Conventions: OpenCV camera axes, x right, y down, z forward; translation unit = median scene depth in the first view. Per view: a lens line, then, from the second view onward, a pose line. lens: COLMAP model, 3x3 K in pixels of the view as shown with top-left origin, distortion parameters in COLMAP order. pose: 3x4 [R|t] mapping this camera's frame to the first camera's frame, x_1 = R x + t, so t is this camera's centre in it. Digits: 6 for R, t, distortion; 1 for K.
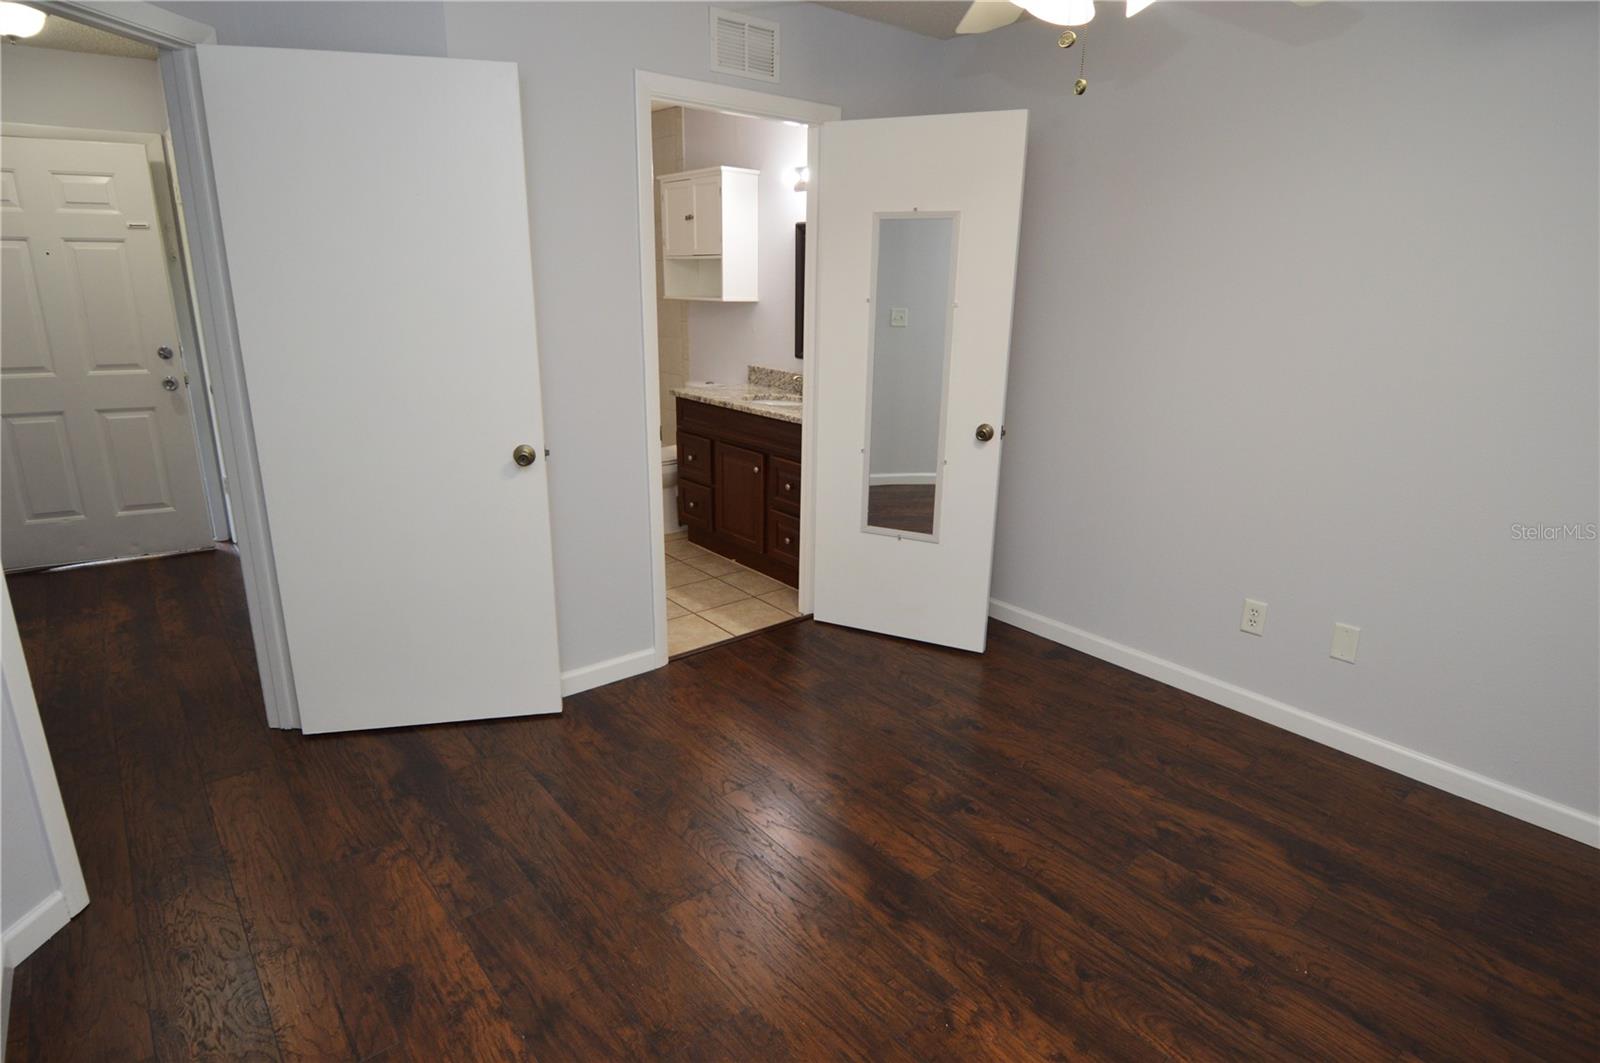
lens RADIAL K [[836.7, 0, 809.2], [0, 836.7, 531.7], [0, 0, 1]] dist [-0.013046, -0.000168]
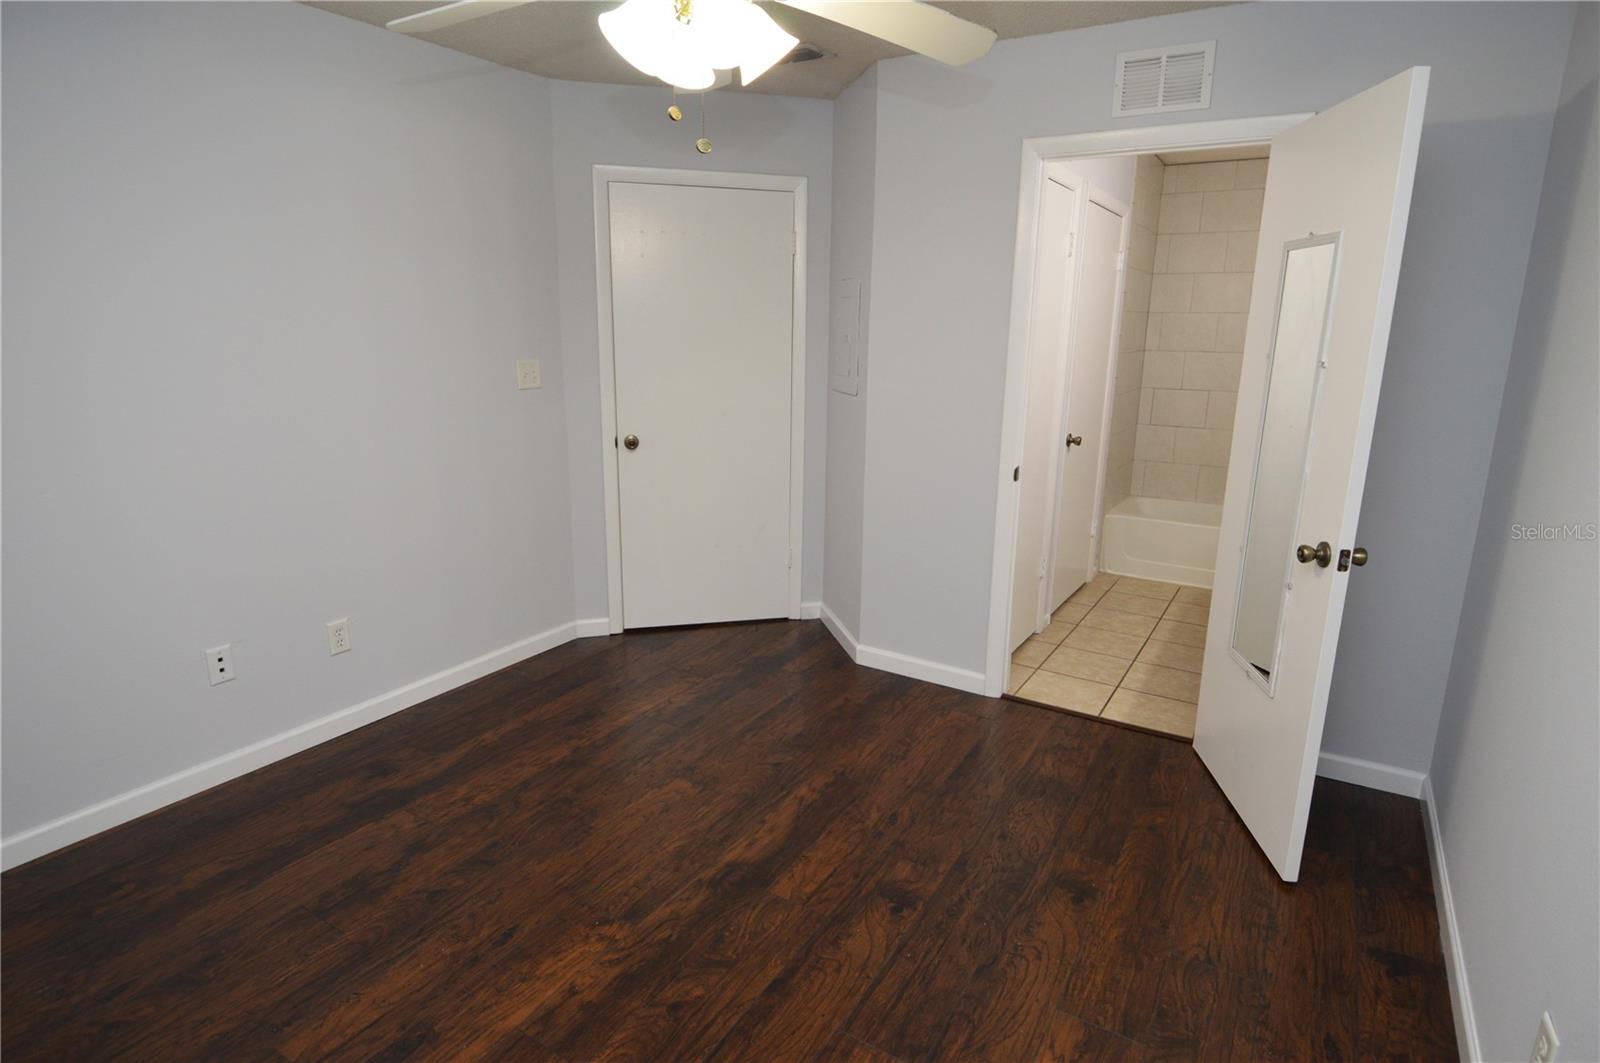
lens RADIAL K [[854.4, 0, 810.5], [0, 854.4, 519.2], [0, 0, 1]] dist [0.036695, -0.049254]
pose [[0.323090, 0.202850, -0.924373, 0.744511], [-0.281993, 0.953023, 0.110574, -0.110892], [0.903379, 0.224941, 0.365115, 0.393931]]
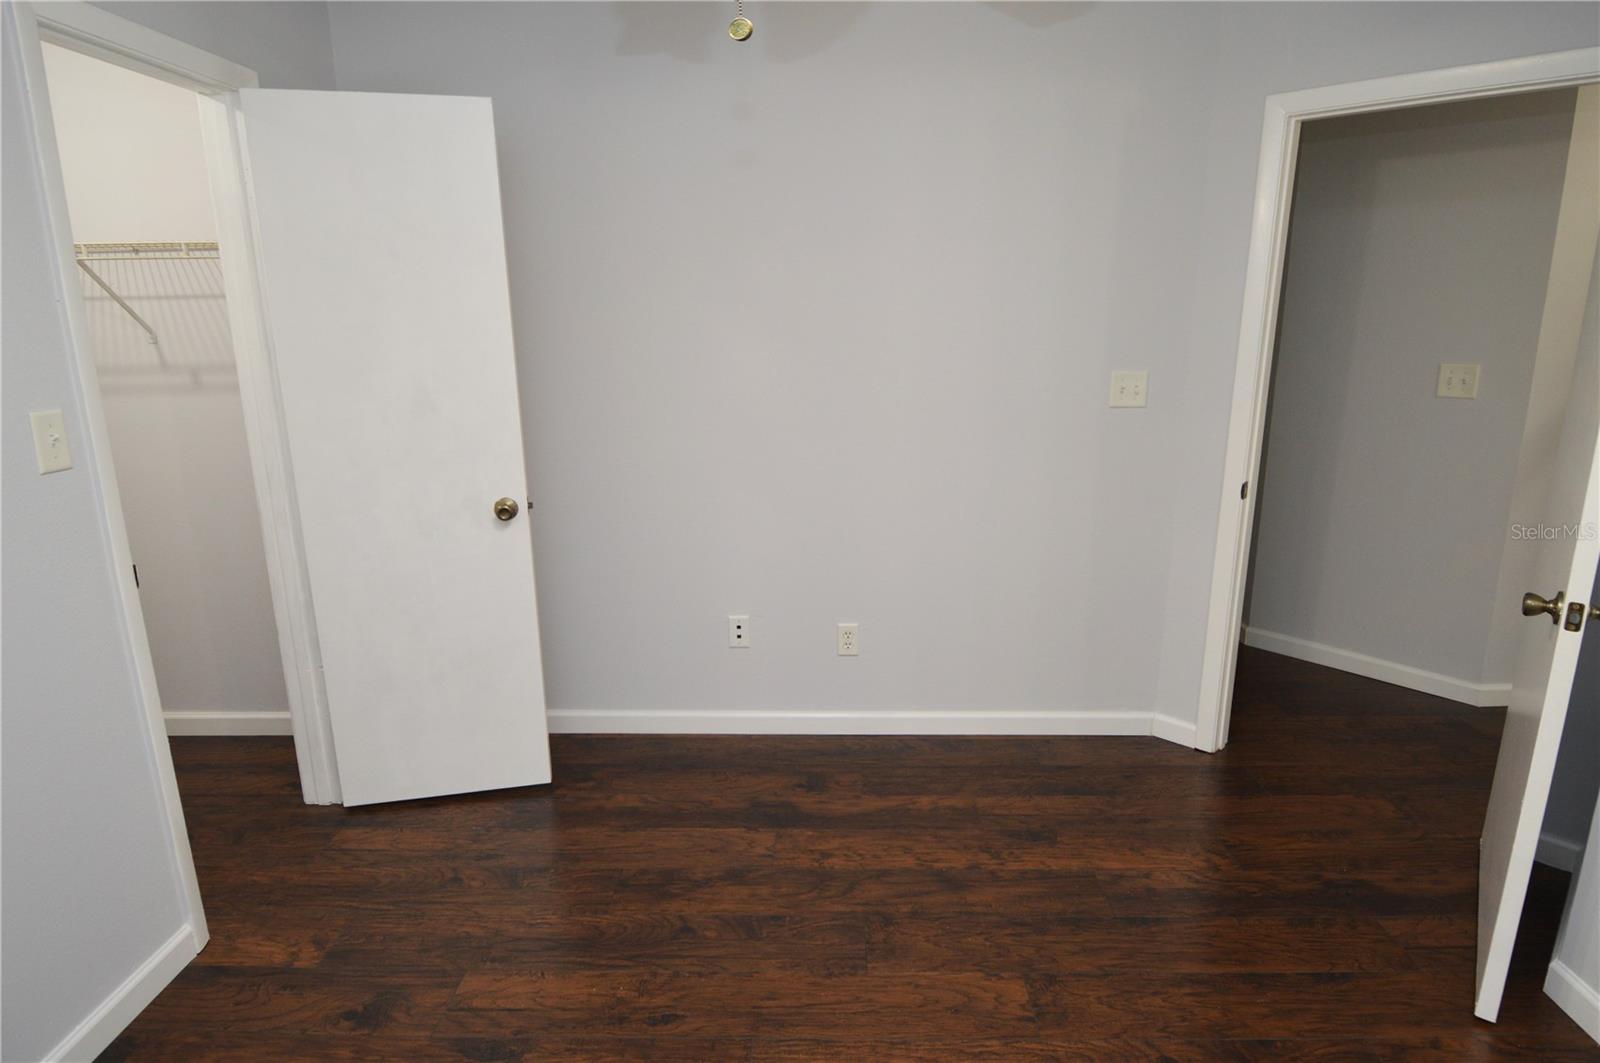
lens RADIAL K [[878.4, 0, 818.7], [0, 878.4, 534.4], [0, 0, 1]] dist [0.011637, -0.025515]
pose [[-0.647796, 0.166466, -0.743404, 0.425556], [-0.231929, 0.886417, 0.400591, -0.225882], [0.725651, 0.431918, -0.535609, 0.768781]]
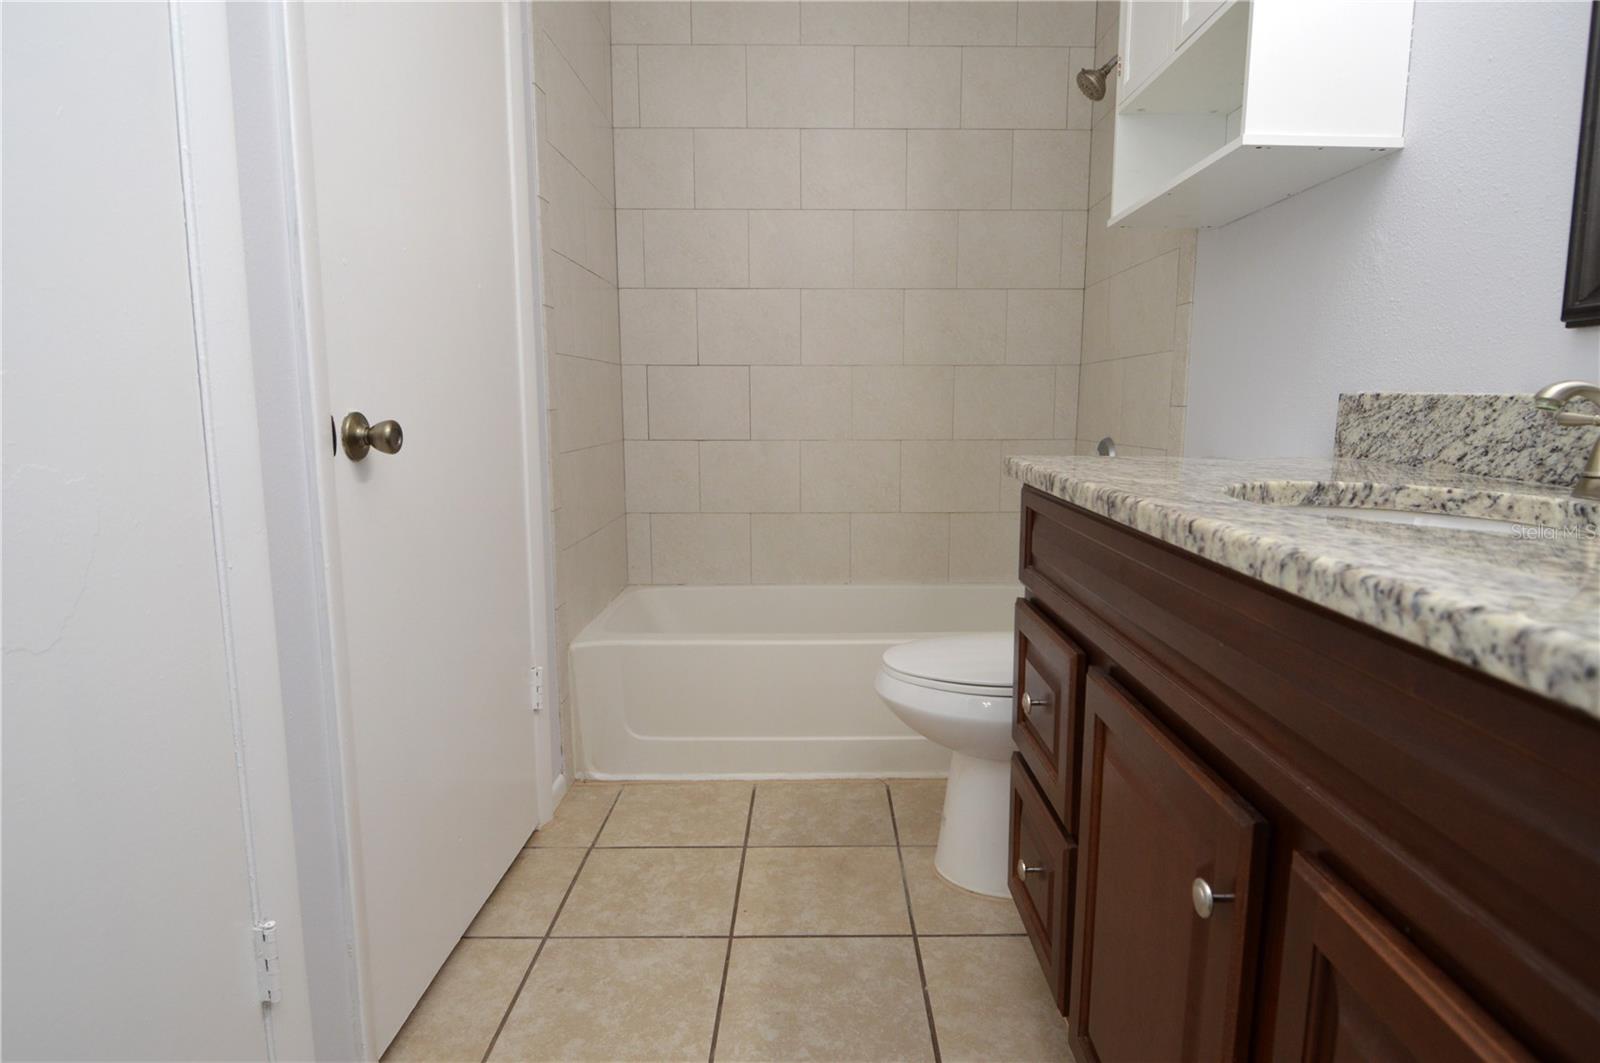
lens RADIAL K [[900.6, 0, 825.3], [0, 900.6, 537.9], [0, 0, 1]] dist [0.023605, -0.035346]
pose [[0.772998, 0.081433, -0.629160, -0.019754], [-0.174197, 0.980854, -0.087069, -0.154736], [0.610024, 0.176902, 0.772384, 1.082397]]
